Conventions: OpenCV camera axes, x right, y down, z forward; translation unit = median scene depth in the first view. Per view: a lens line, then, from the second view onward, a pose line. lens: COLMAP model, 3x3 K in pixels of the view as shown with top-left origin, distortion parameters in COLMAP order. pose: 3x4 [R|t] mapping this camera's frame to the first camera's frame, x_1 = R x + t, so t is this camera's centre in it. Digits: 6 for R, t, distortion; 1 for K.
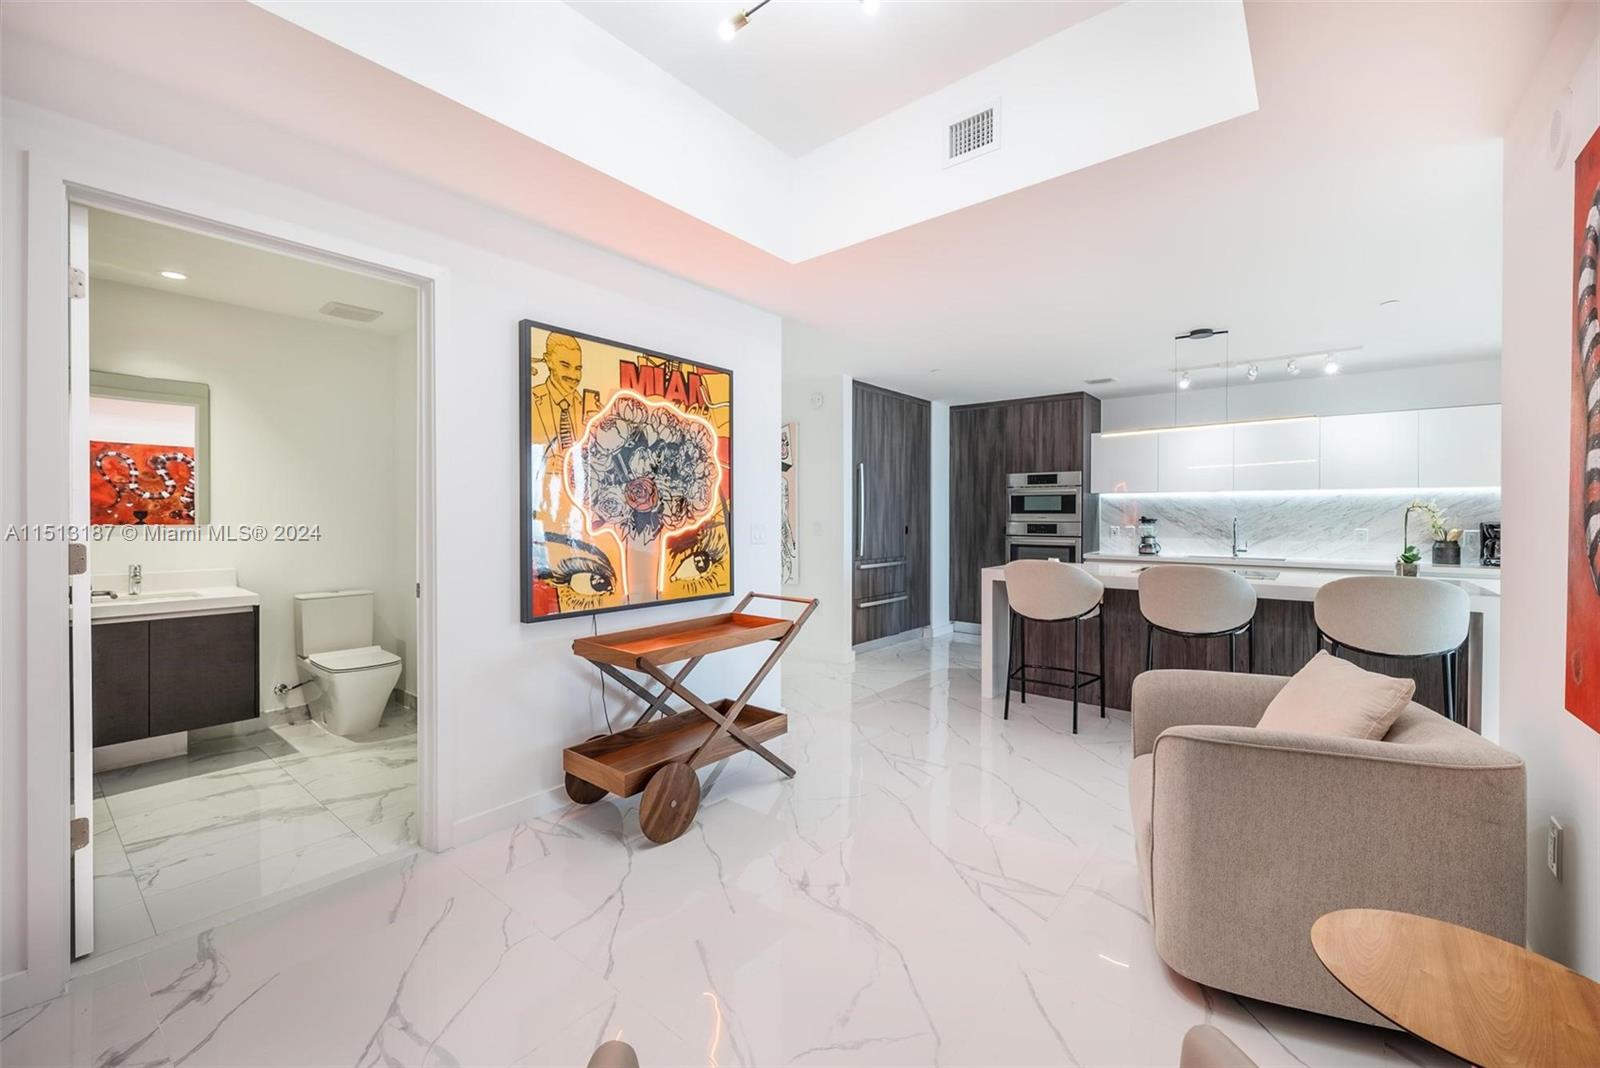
lens RADIAL K [[655.8, 0, 804.3], [0, 655.8, 521.2], [0, 0, 1]] dist [-0.000328, -0.000078]
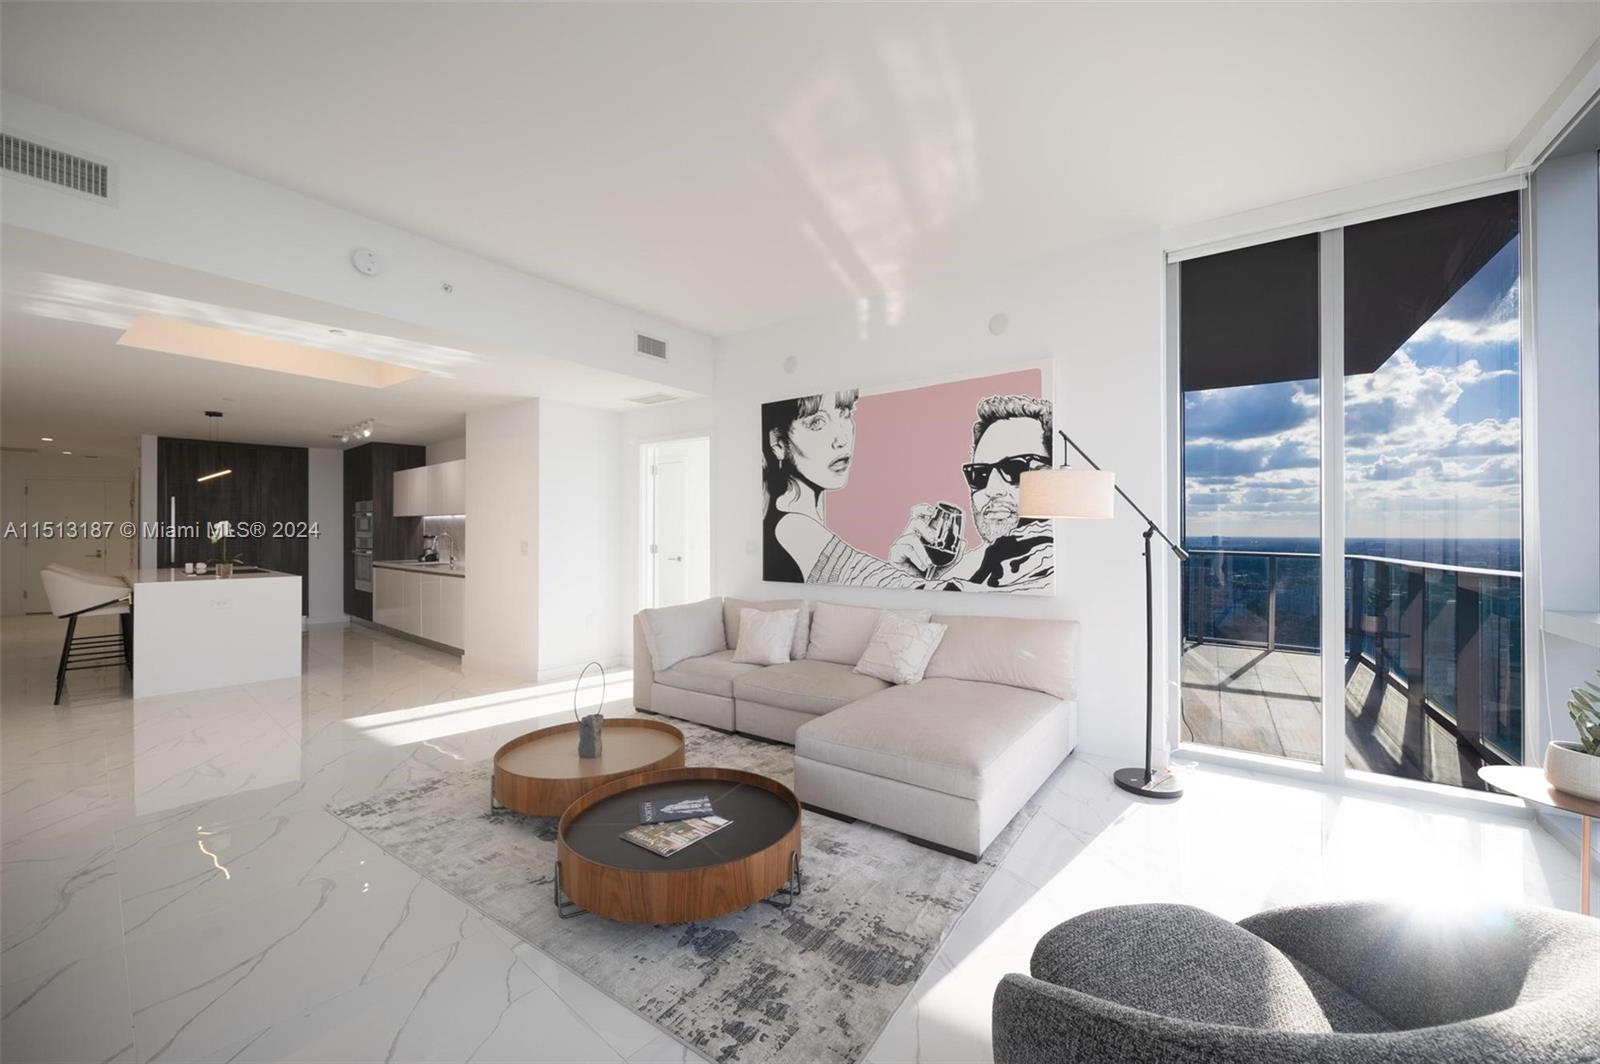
lens RADIAL K [[636.9, 0, 805.3], [0, 636.9, 529.3], [0, 0, 1]] dist [0.000134, 0.000110]
pose [[0.998637, -0.003389, -0.052076, 1.742481], [0.002868, 0.999945, -0.010079, -0.001139], [0.052108, 0.009916, 0.998592, -0.337615]]
